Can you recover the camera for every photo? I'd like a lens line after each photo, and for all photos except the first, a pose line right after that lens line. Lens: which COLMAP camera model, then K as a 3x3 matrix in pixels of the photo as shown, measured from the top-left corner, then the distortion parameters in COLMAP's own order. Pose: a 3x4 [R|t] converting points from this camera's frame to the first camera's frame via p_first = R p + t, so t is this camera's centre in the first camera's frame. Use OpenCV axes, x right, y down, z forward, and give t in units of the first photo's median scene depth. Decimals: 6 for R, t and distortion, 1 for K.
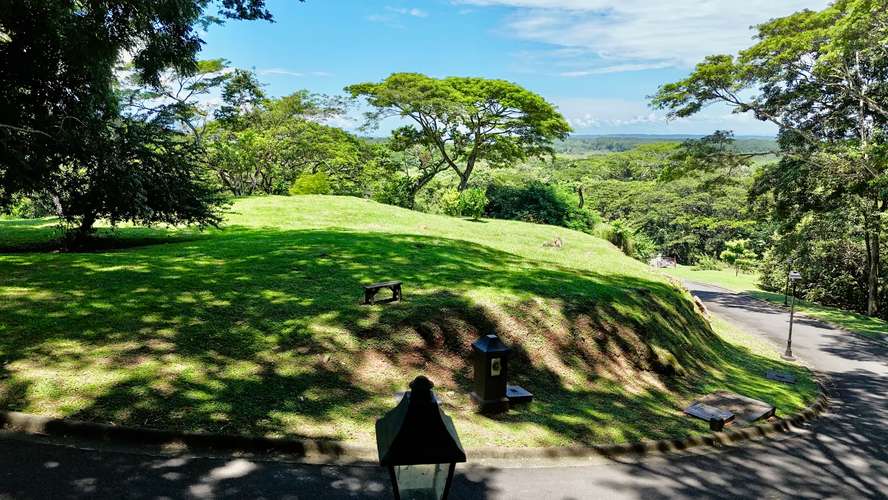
lens RADIAL K [[658.3, 0, 444.7], [0, 658.3, 251.3], [0, 0, 1]] dist [0.074778, -0.080778]
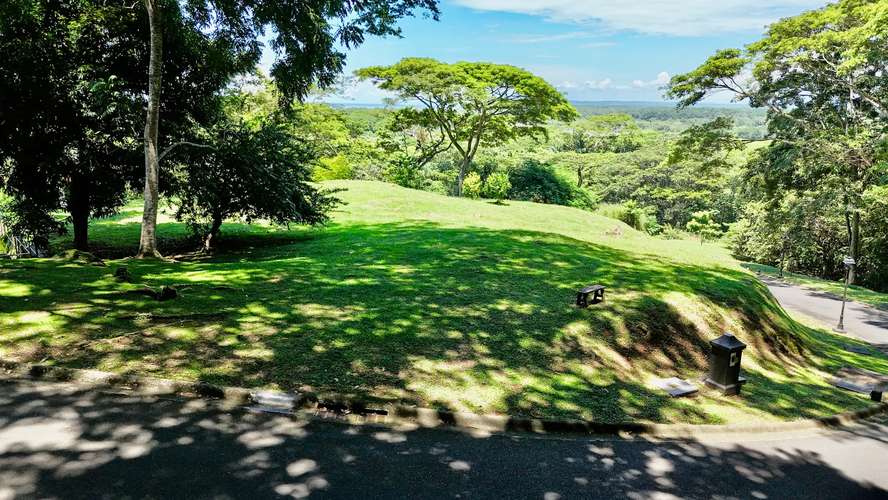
lens RADIAL K [[658.3, 0, 444.7], [0, 658.3, 251.3], [0, 0, 1]] dist [0.074778, -0.080778]
pose [[0.994019, -0.022154, 0.106935, -0.136064], [0.016535, 0.998449, 0.053156, -0.024538], [-0.107947, -0.051070, 0.992844, -0.038586]]
